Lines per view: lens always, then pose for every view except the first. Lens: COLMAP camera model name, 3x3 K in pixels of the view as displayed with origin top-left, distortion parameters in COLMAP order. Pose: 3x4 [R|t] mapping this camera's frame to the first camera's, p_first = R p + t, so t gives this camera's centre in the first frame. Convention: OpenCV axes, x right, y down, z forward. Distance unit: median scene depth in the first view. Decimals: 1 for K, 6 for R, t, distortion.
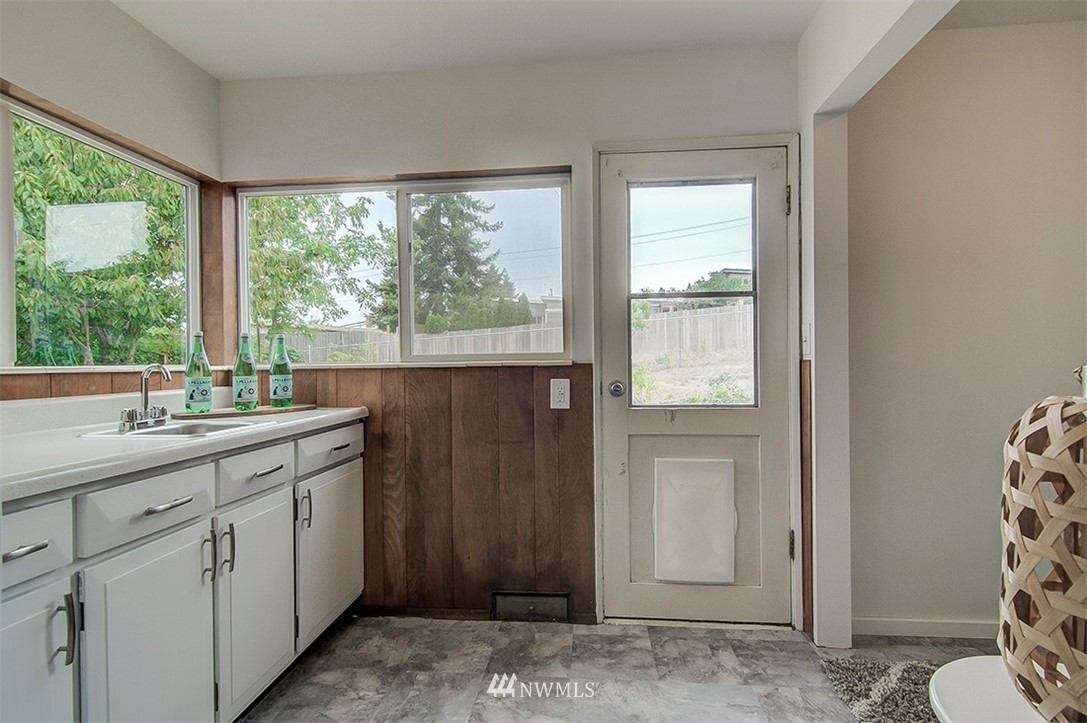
lens RADIAL K [[530.2, 0, 536.3], [0, 530.2, 367.2], [0, 0, 1]] dist [0.022411, -0.001355]
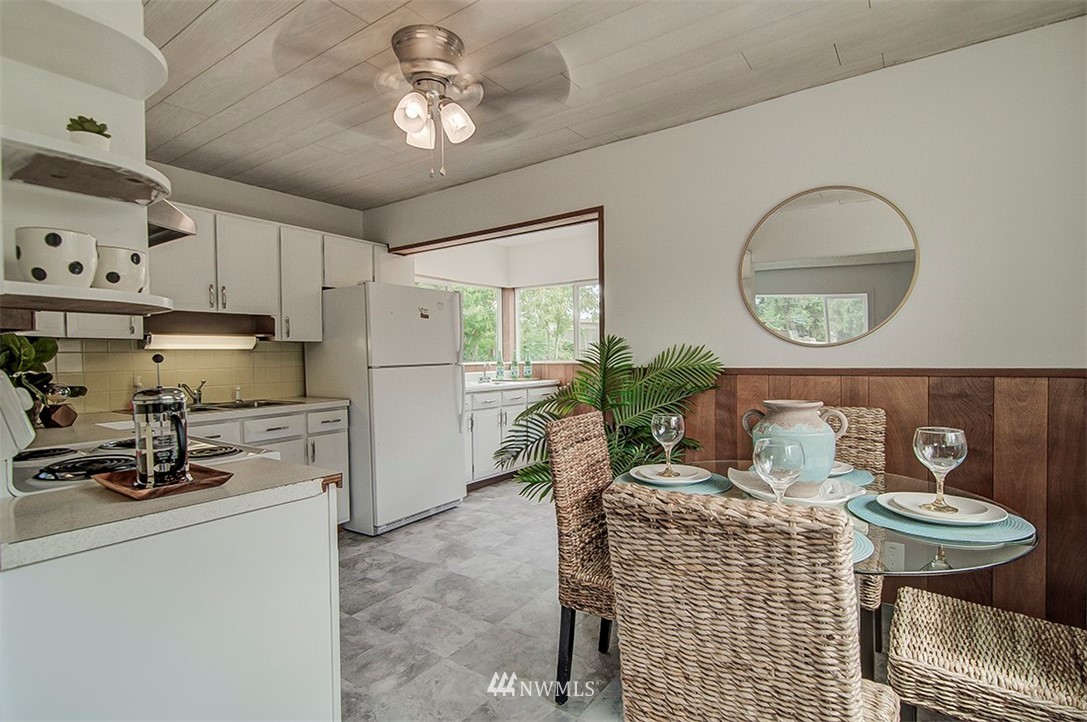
lens RADIAL K [[530.2, 0, 536.3], [0, 530.2, 366.7], [0, 0, 1]] dist [0.022411, -0.001355]
pose [[0.861990, 0.008963, -0.506847, 0.861277], [-0.000105, 0.999847, 0.017503, -0.026909], [0.506926, -0.015034, 0.861858, -1.185097]]
